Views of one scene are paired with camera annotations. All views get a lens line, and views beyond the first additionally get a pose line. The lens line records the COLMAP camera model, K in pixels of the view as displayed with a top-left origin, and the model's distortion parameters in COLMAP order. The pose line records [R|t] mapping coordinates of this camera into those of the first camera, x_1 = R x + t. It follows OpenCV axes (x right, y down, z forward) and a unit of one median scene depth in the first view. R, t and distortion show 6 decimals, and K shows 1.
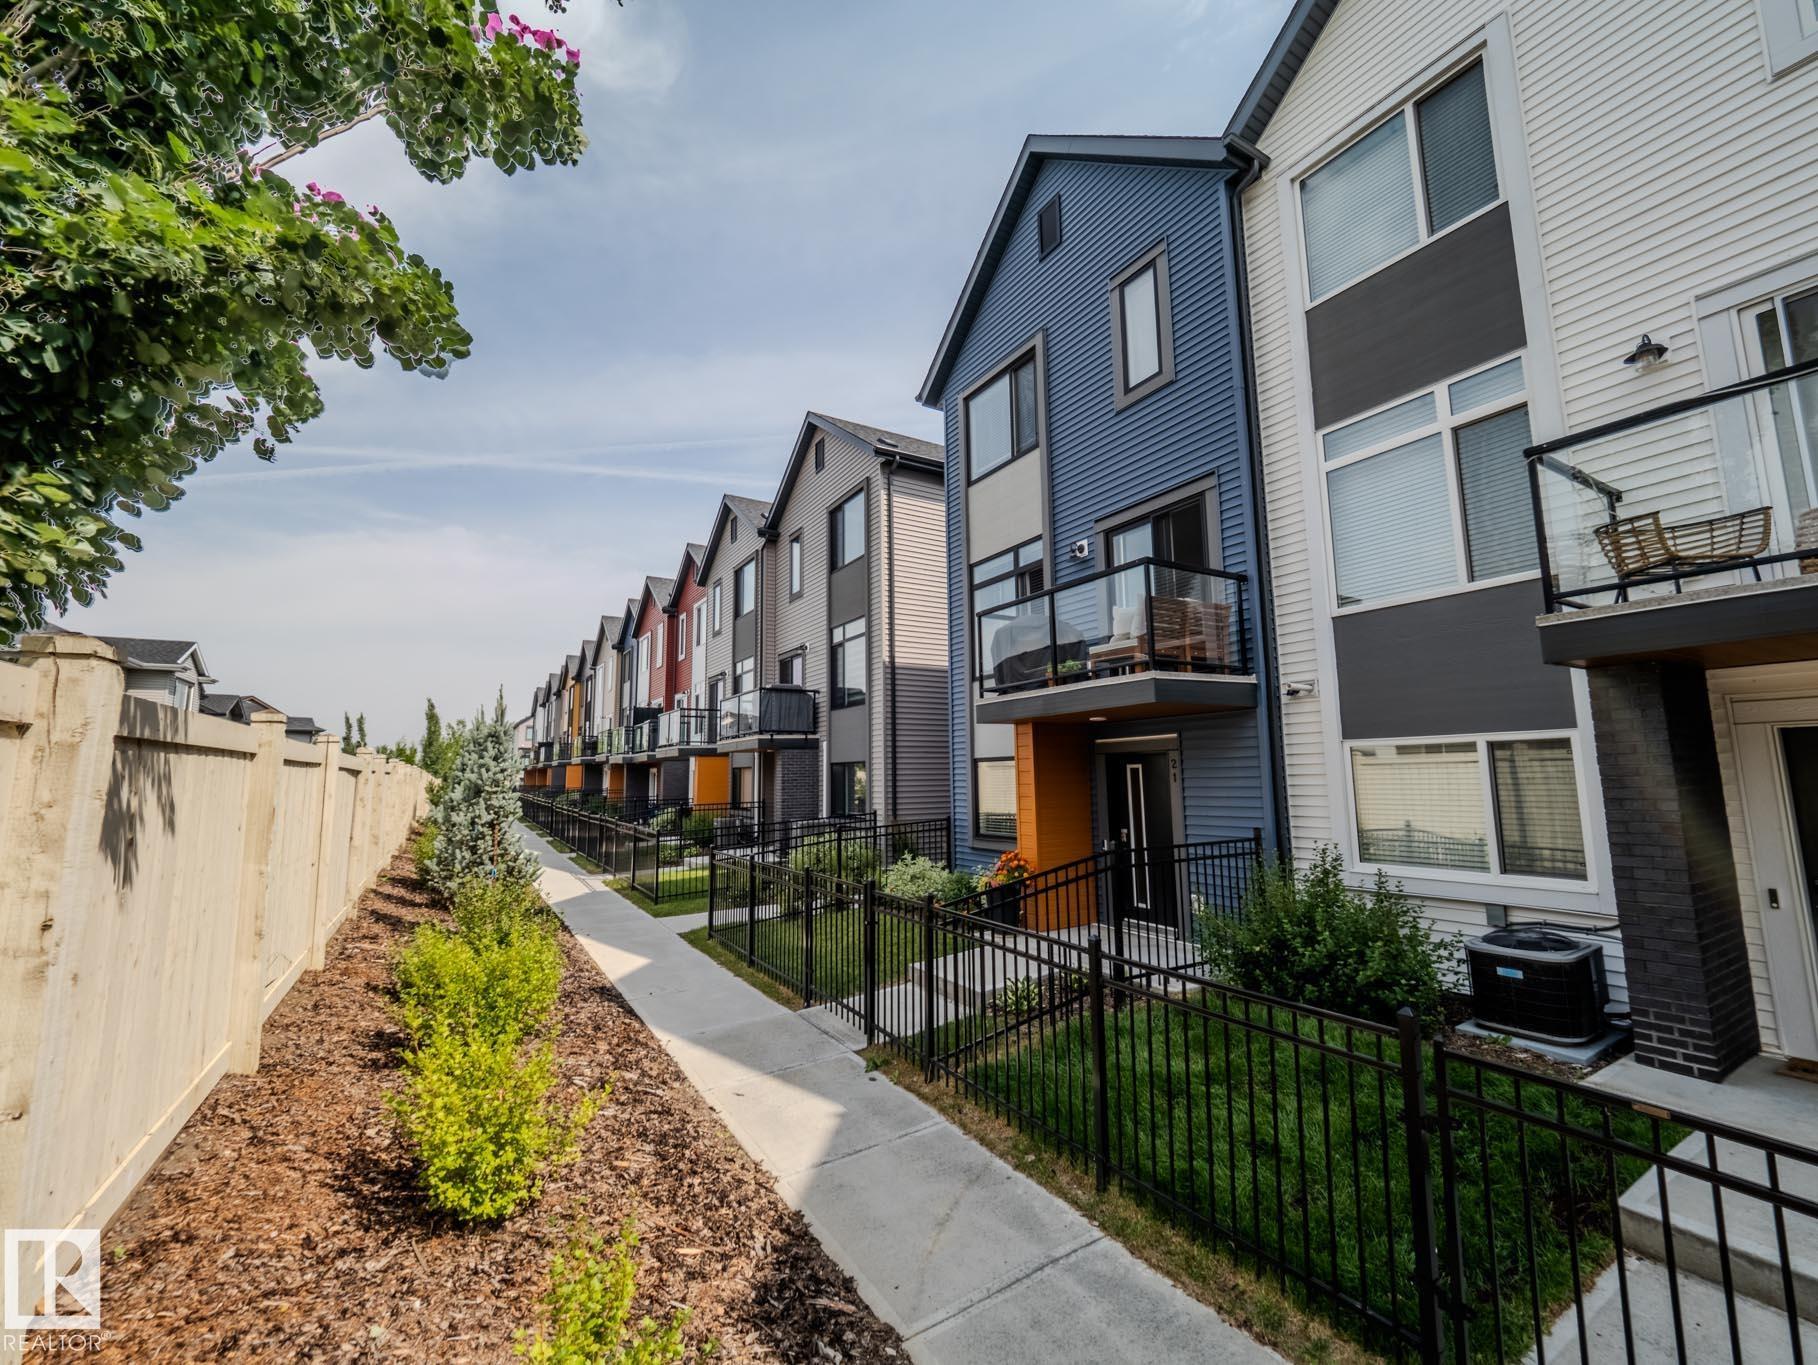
lens RADIAL K [[741.3, 0, 897.3], [0, 741.3, 687.1], [0, 0, 1]] dist [-0.000759, -0.002777]
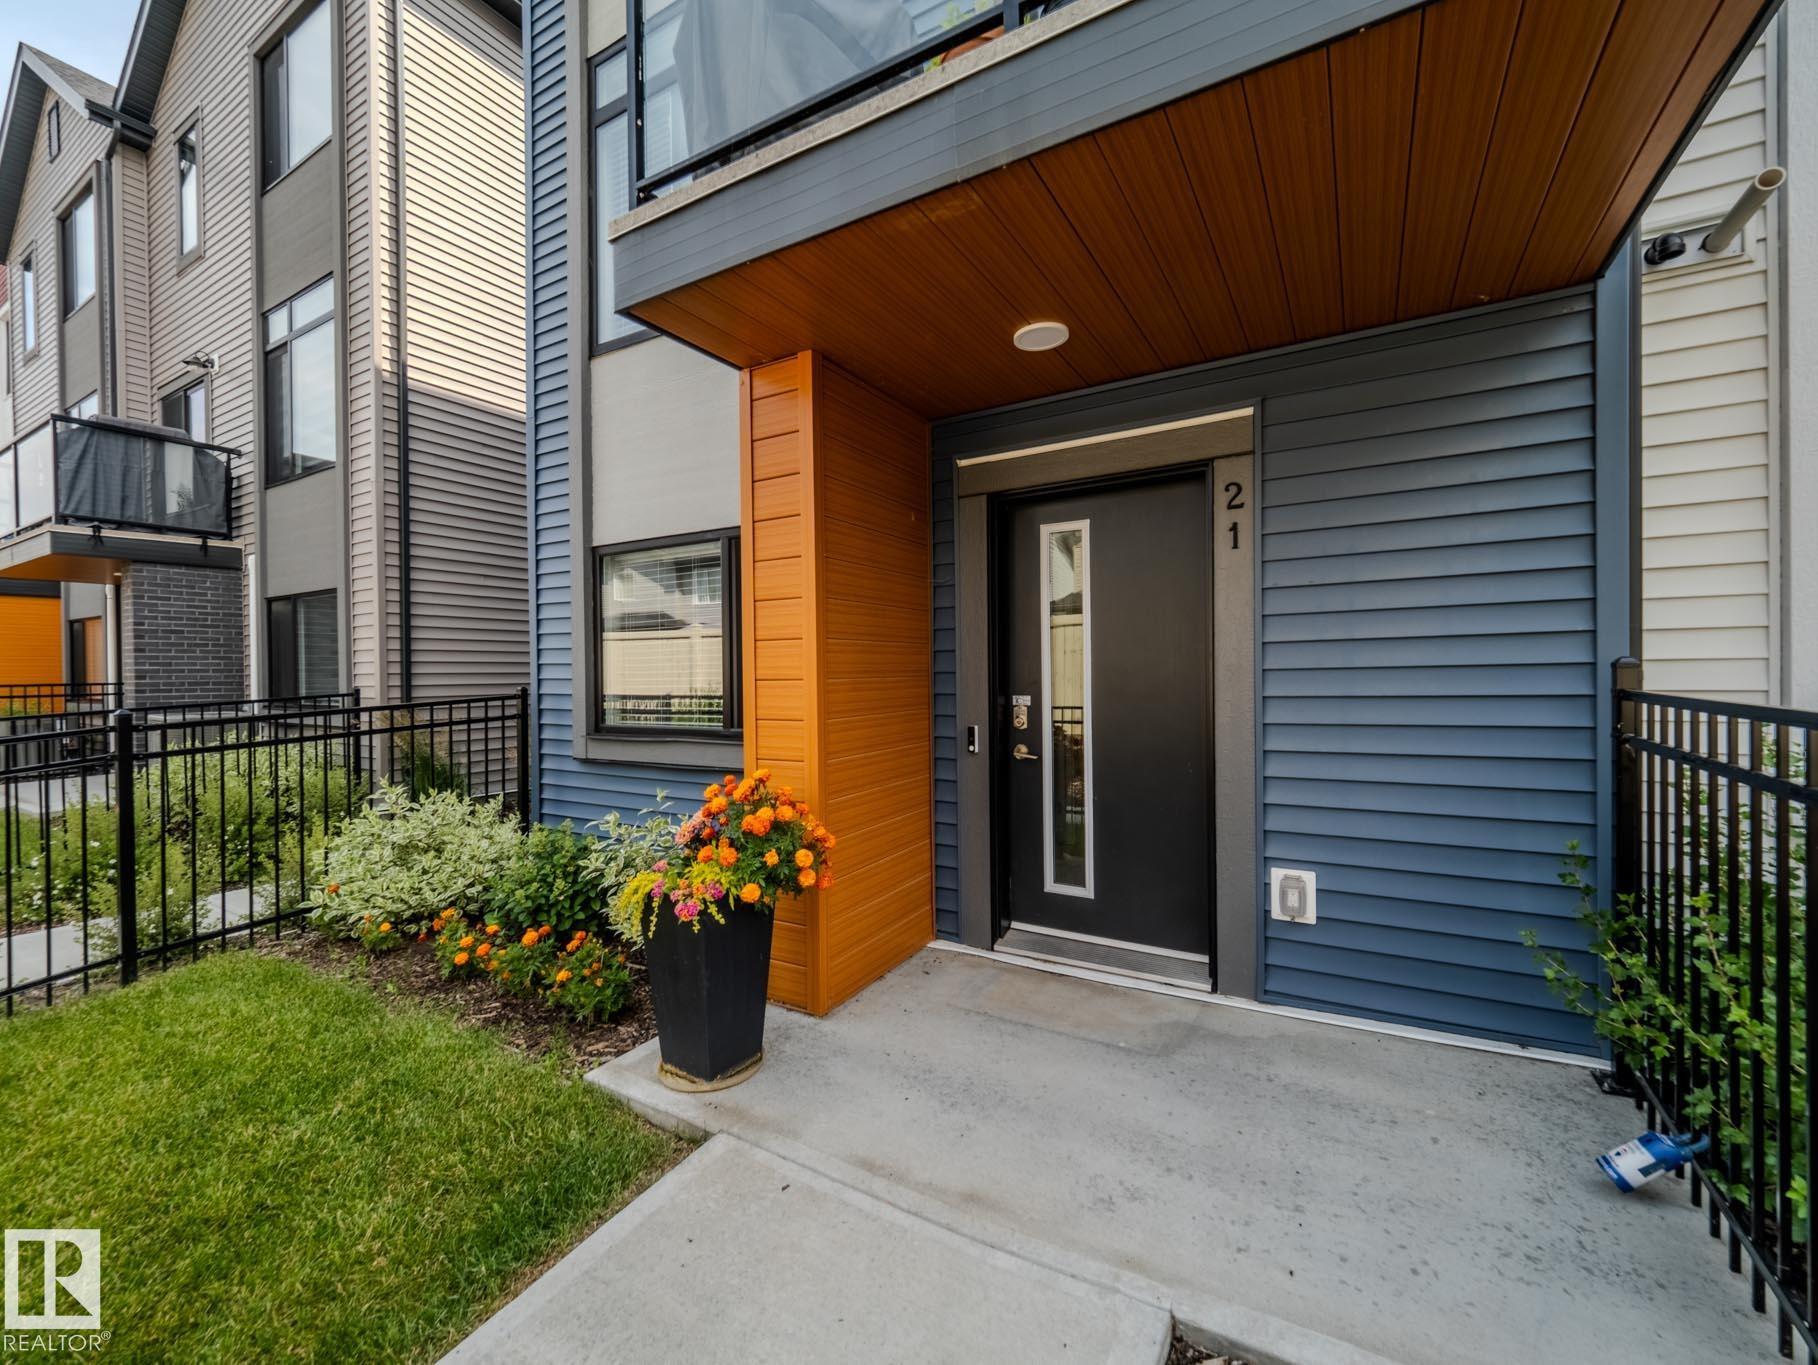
lens RADIAL K [[741.3, 0, 902.0], [0, 741.3, 678.4], [0, 0, 1]] dist [-0.000759, -0.002777]
pose [[0.870530, -0.002406, 0.492109, 0.038253], [-0.060337, 0.991922, 0.111585, 0.084862], [-0.488402, -0.126830, 0.863353, 0.413502]]
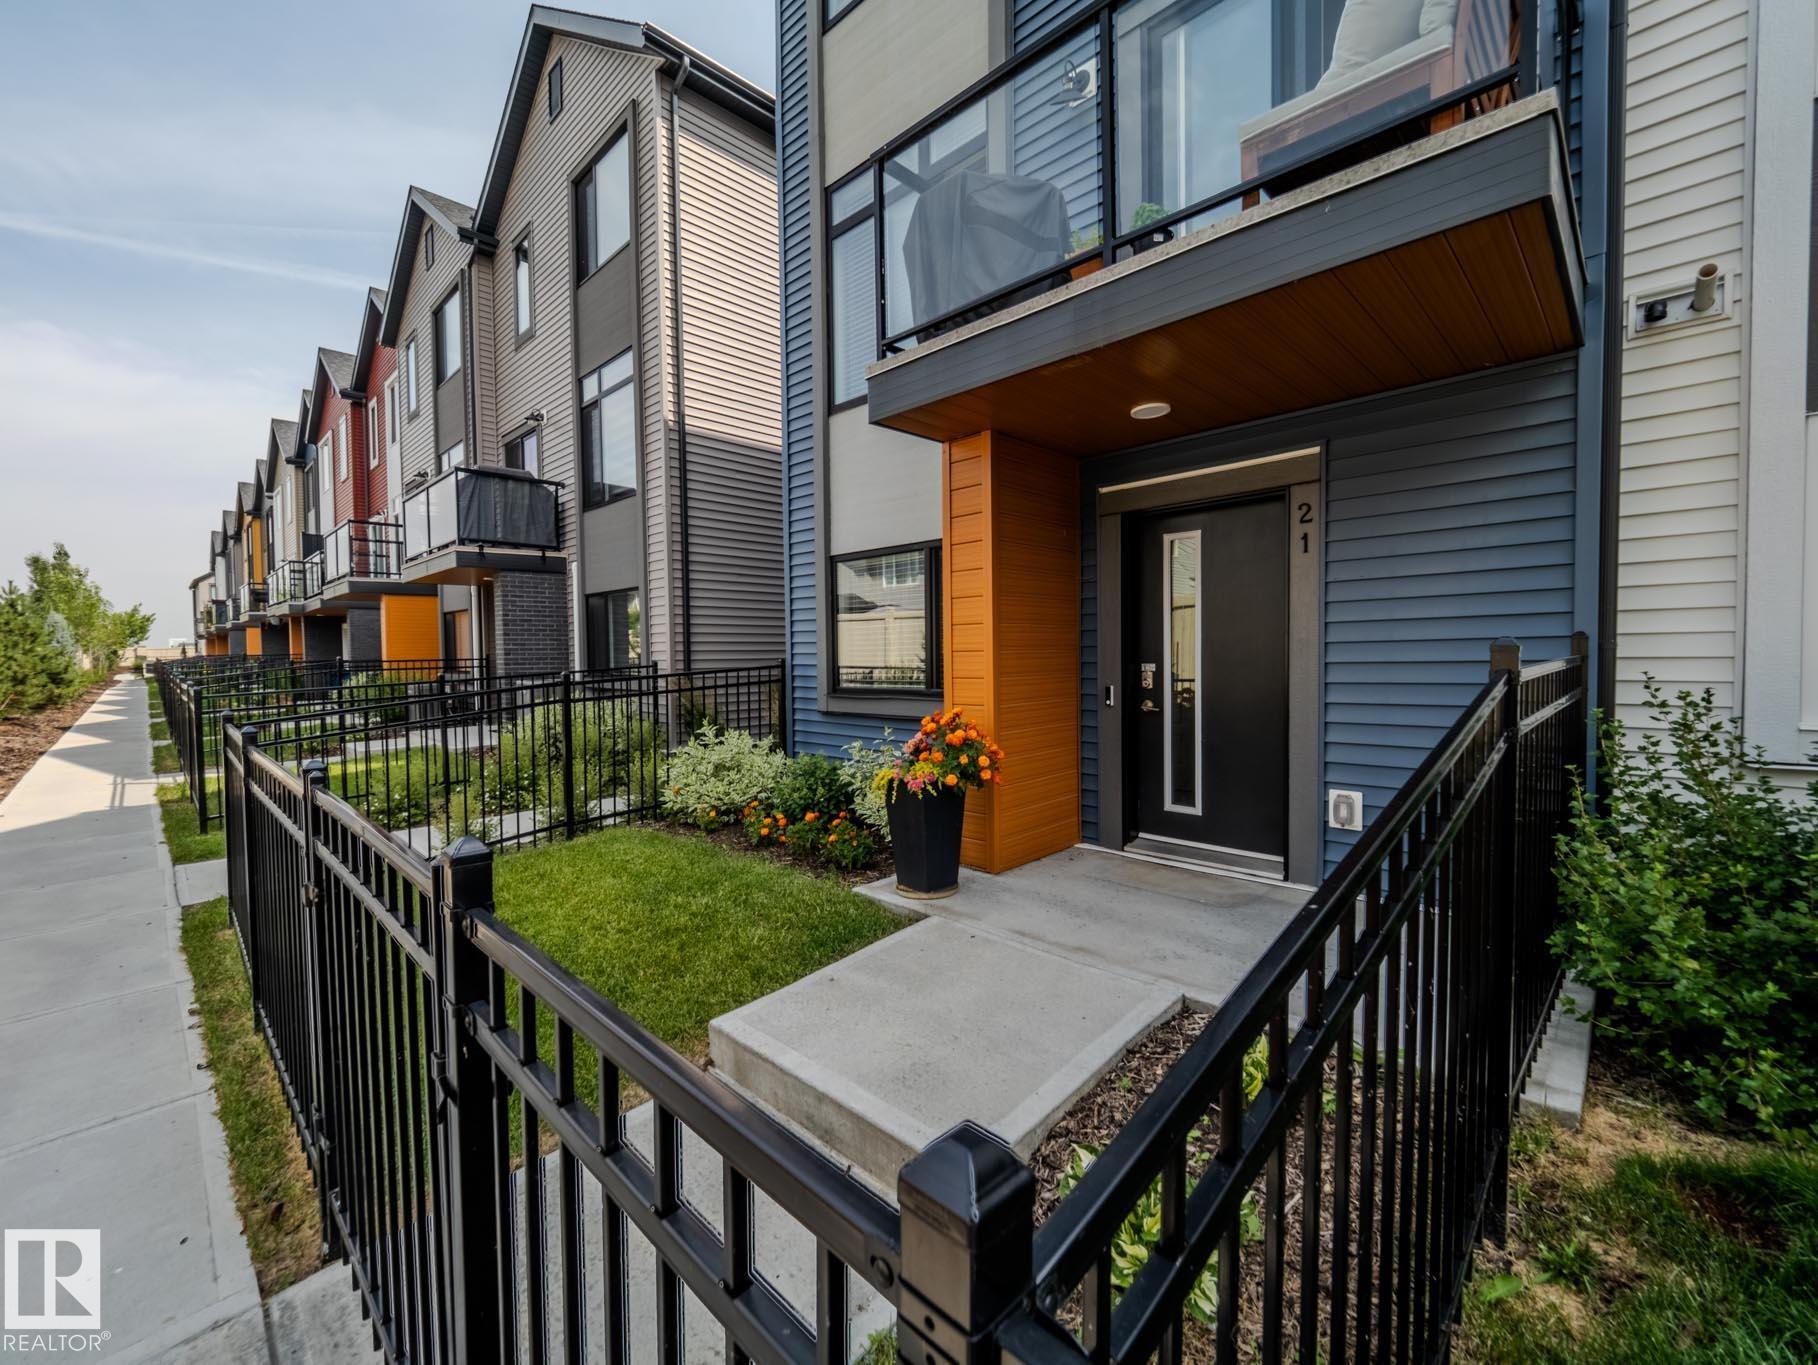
lens RADIAL K [[741.3, 0, 906.7], [0, 741.3, 678.4], [0, 0, 1]] dist [-0.000759, -0.002777]
pose [[0.962736, -0.009809, 0.270264, 0.005799], [-0.032179, 0.988087, 0.150492, 0.076981], [-0.268521, -0.153581, 0.950952, 0.330405]]
